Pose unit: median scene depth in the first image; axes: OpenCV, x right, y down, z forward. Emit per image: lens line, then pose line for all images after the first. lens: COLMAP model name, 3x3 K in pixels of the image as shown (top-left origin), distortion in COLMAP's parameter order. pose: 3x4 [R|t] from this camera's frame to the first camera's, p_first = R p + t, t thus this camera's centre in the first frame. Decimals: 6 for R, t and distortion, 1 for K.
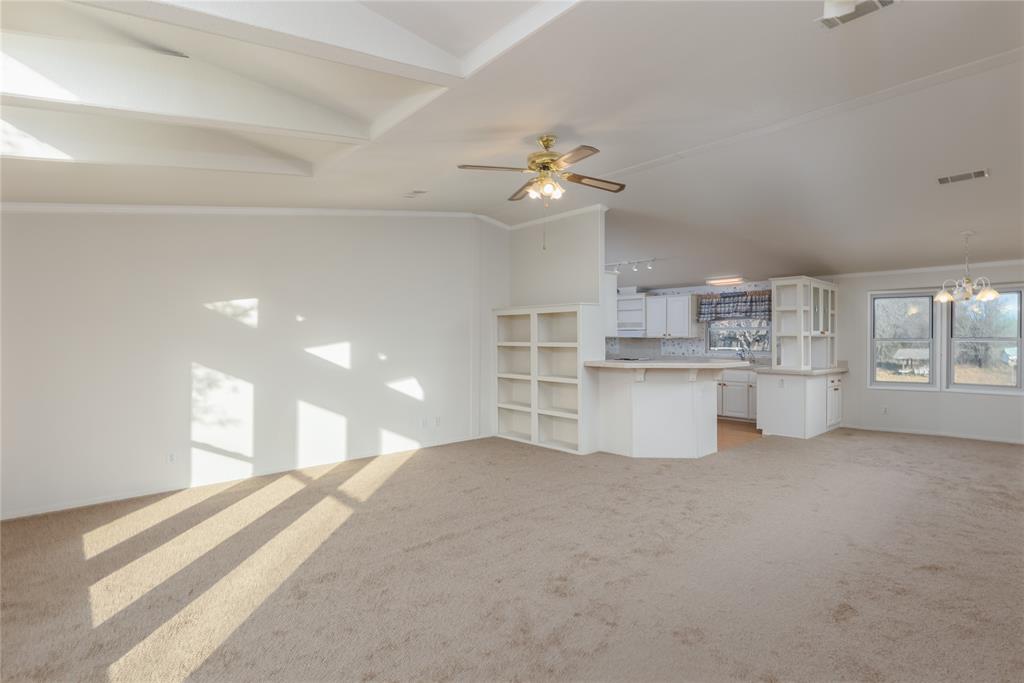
lens RADIAL K [[504.7, 0, 506.7], [0, 504.7, 345.3], [0, 0, 1]] dist [-0.000947, -0.002594]
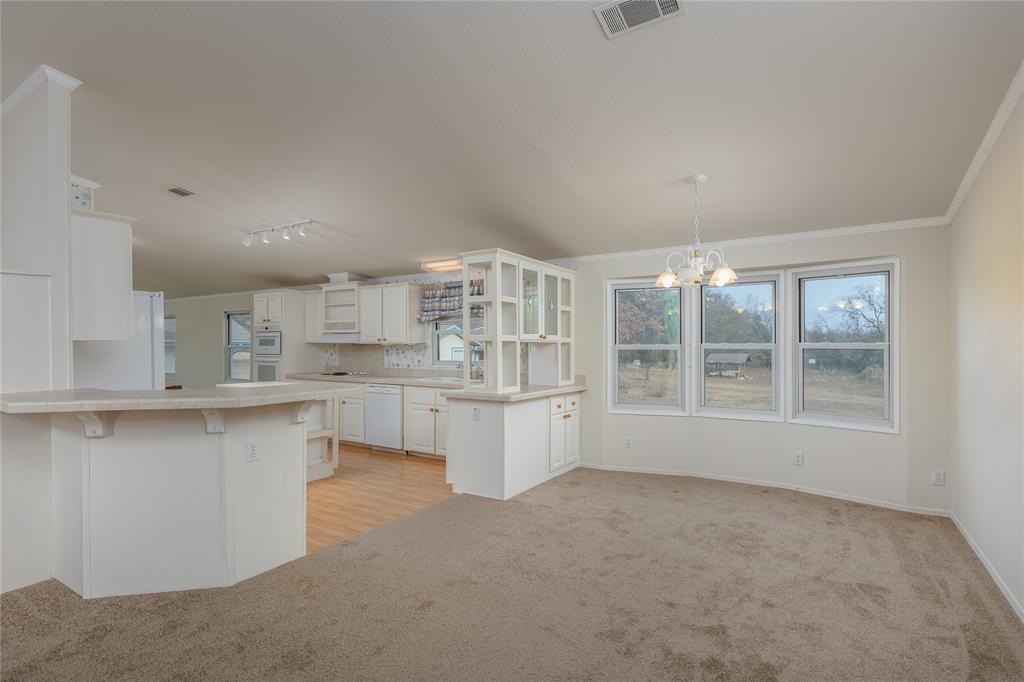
lens RADIAL K [[504.7, 0, 512.2], [0, 504.7, 342.8], [0, 0, 1]] dist [-0.000947, -0.002594]
pose [[0.962314, 0.000448, 0.271939, 0.313441], [0.004131, 0.999859, -0.016268, -0.004288], [-0.271908, 0.016778, 0.962177, 0.271682]]
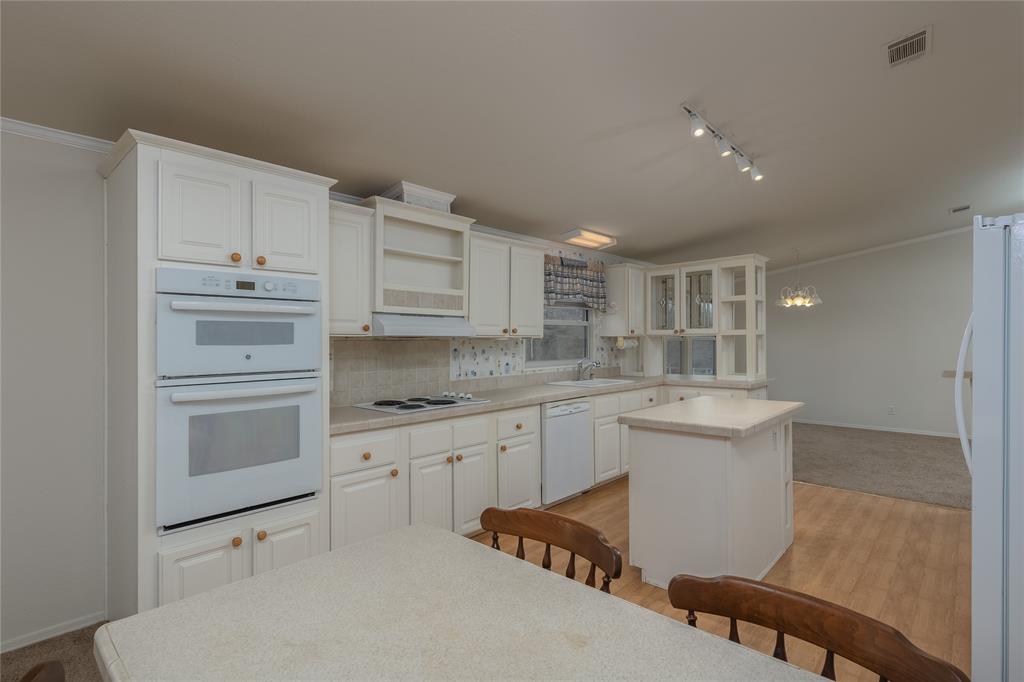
lens RADIAL K [[504.7, 0, 503.2], [0, 504.7, 343.5], [0, 0, 1]] dist [-0.000947, -0.002594]
pose [[-0.104122, -0.011941, 0.994493, -0.114878], [0.013103, 0.999825, 0.013377, -0.017058], [-0.994478, 0.014424, -0.103948, 1.097027]]
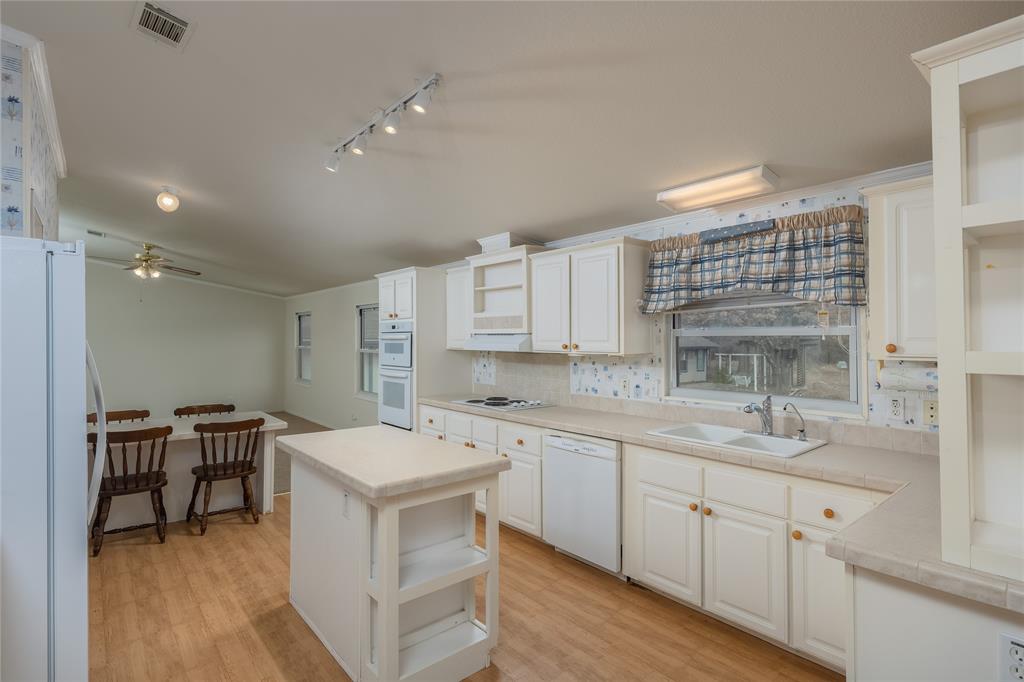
lens RADIAL K [[504.7, 0, 511.2], [0, 504.7, 339.0], [0, 0, 1]] dist [-0.000947, -0.002594]
pose [[0.999850, 0.000557, -0.017333, 0.289969], [-0.000852, 0.999854, -0.017040, -0.020940], [0.017321, 0.017052, 0.999705, 0.629778]]
